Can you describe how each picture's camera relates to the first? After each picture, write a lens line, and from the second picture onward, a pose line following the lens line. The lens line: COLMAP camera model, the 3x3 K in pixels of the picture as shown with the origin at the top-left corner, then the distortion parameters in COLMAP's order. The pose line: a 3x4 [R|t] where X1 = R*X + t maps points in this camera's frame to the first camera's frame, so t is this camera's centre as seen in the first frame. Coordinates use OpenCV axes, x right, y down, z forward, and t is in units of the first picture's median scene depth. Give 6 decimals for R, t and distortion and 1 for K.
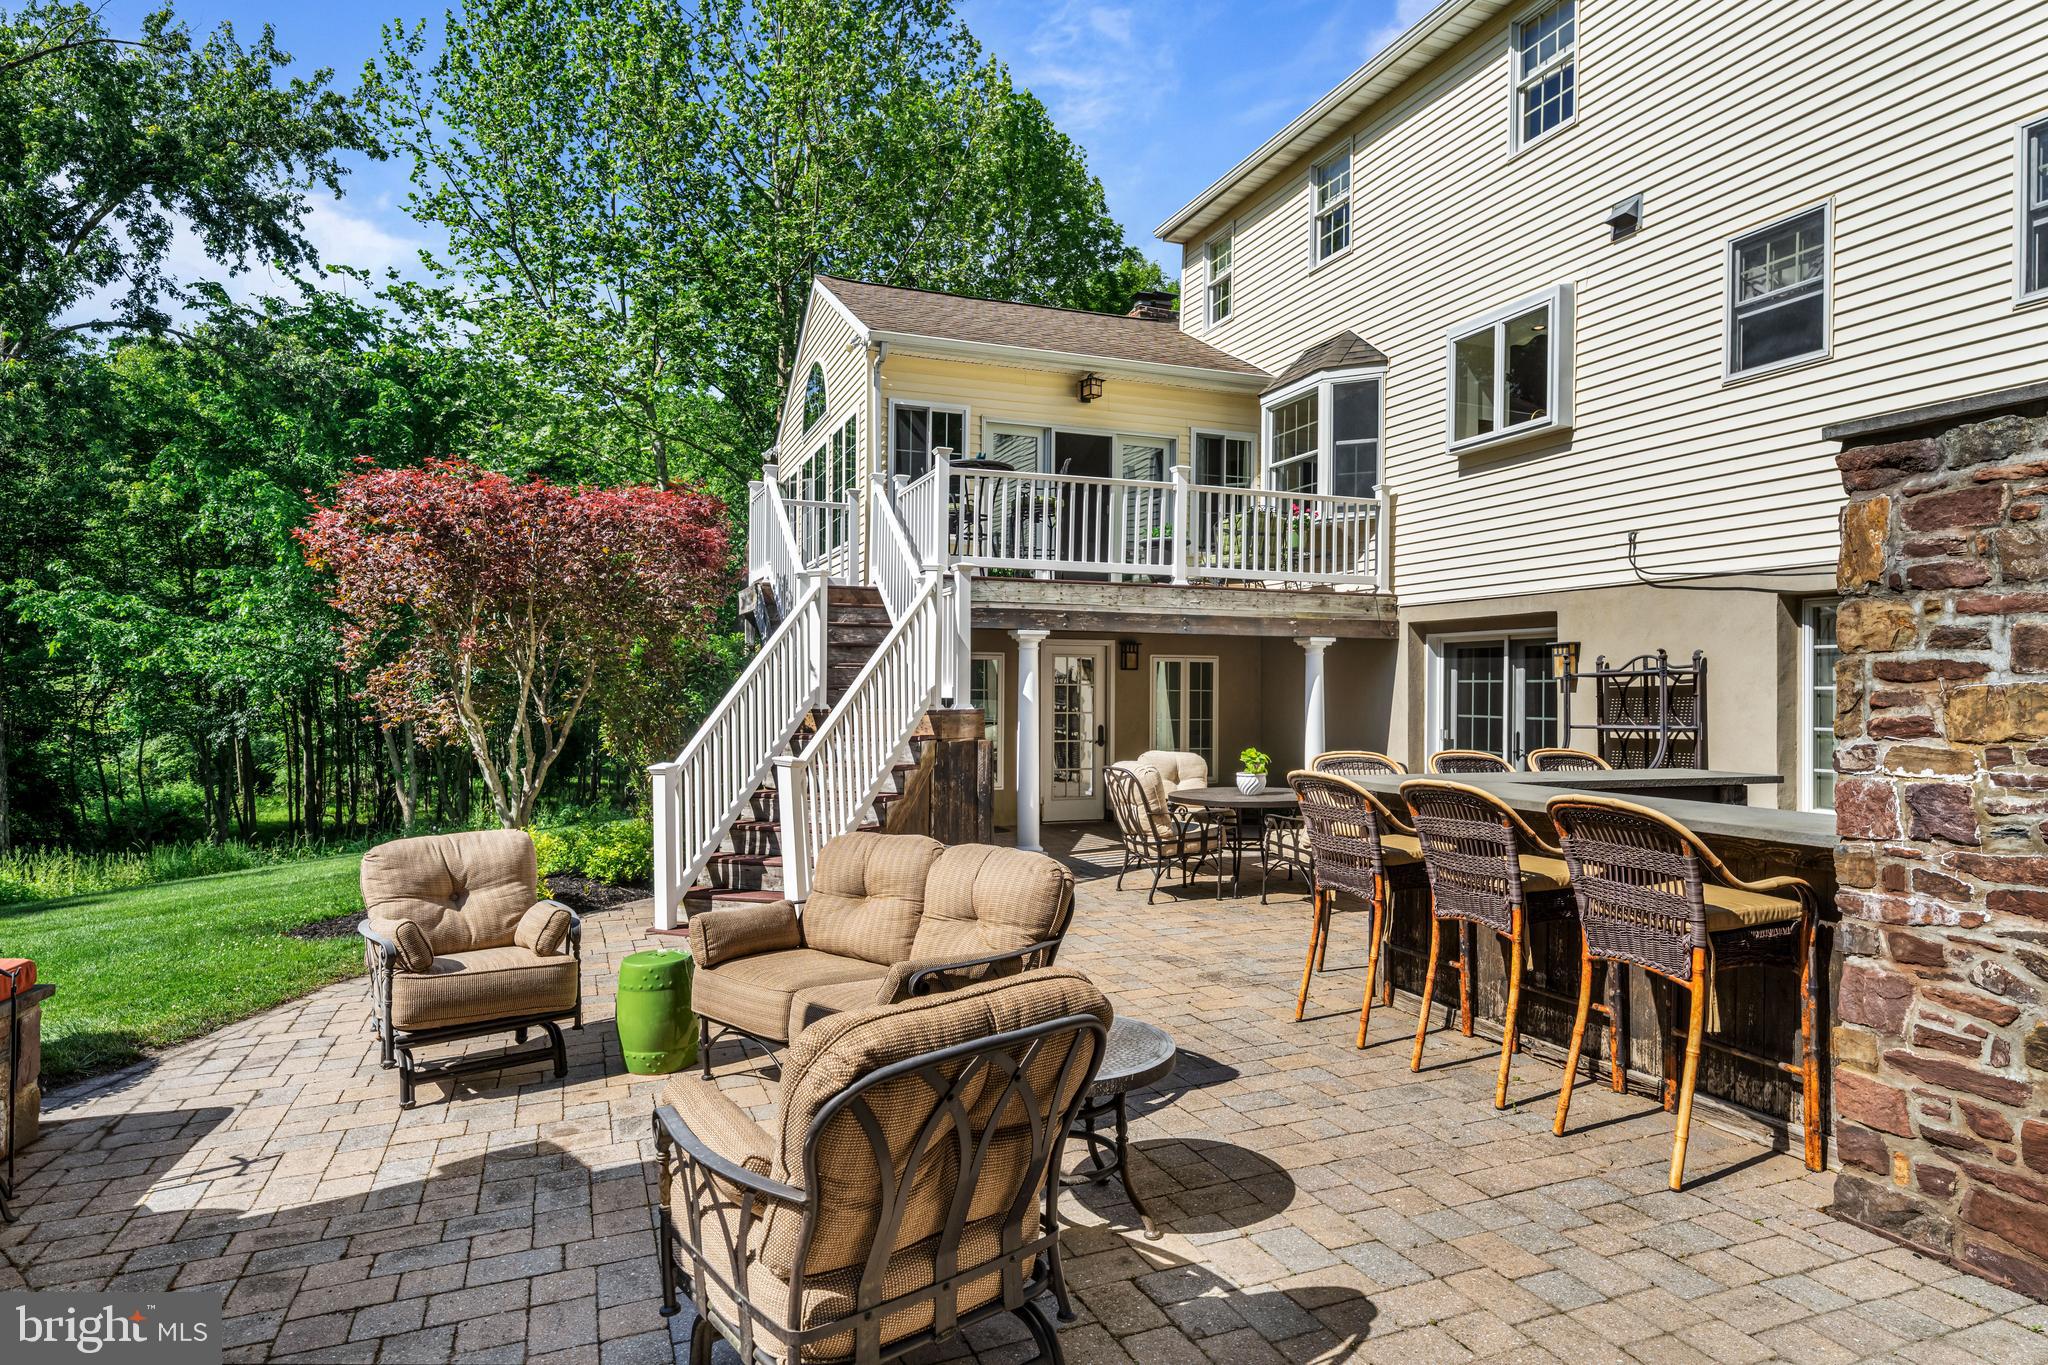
lens RADIAL K [[1125.8, 0, 1023.6], [0, 1125.8, 686.0], [0, 0, 1]] dist [-0.004348, -0.000730]
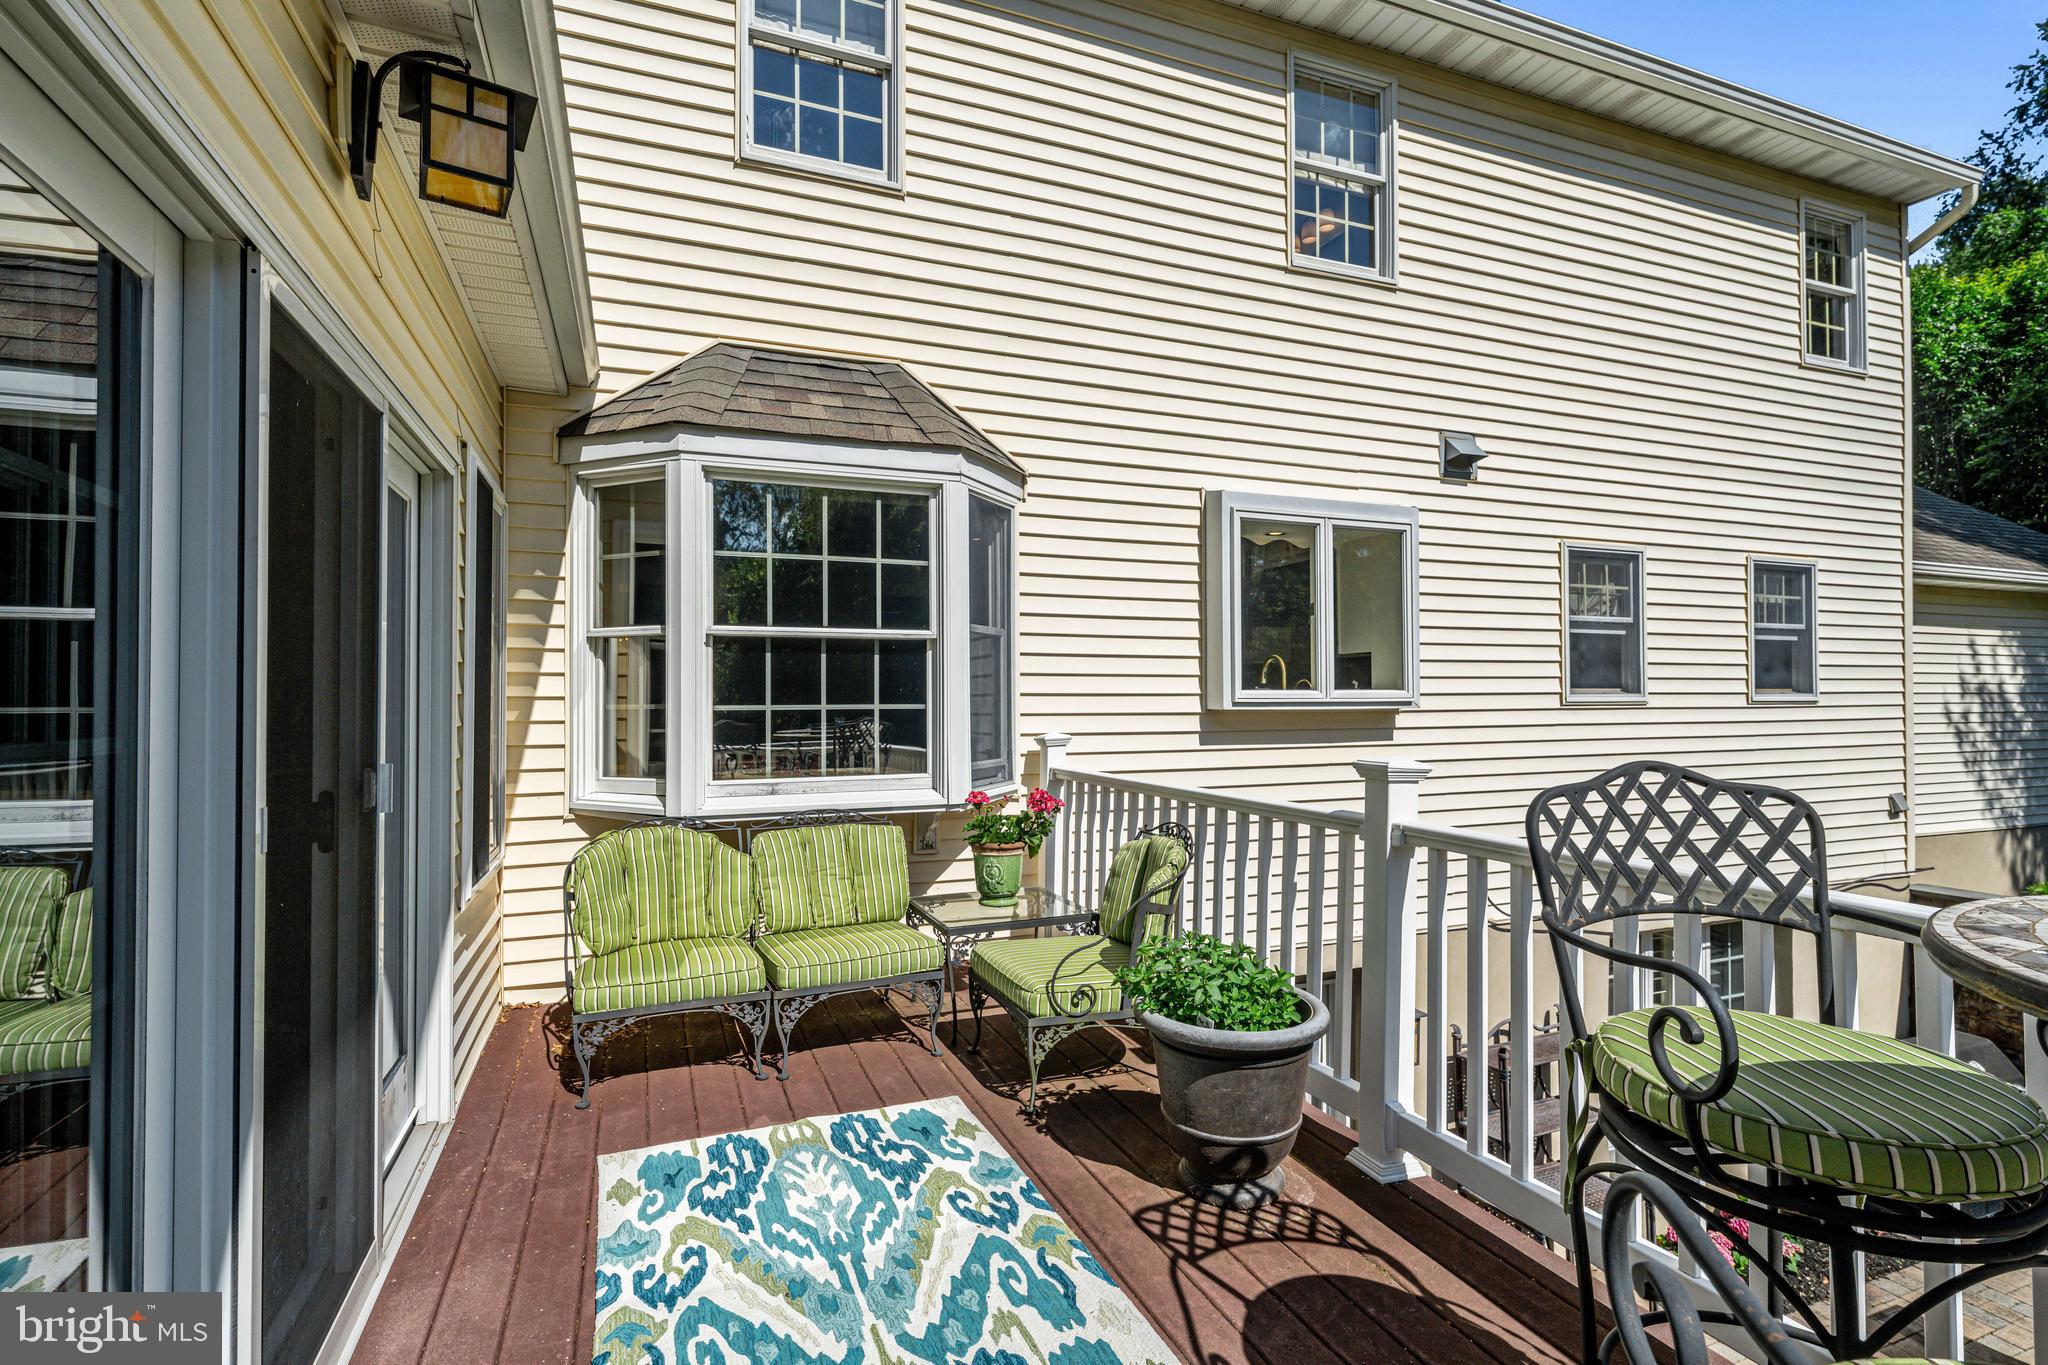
lens RADIAL K [[965.0, 0, 1022.2], [0, 965.0, 691.4], [0, 0, 1]] dist [0.003458, -0.000188]
pose [[0.001013, 0.005018, 0.999987, -0.146693], [0.005485, 0.999972, -0.005023, -0.271656], [-0.999984, 0.005490, 0.000985, 1.407162]]
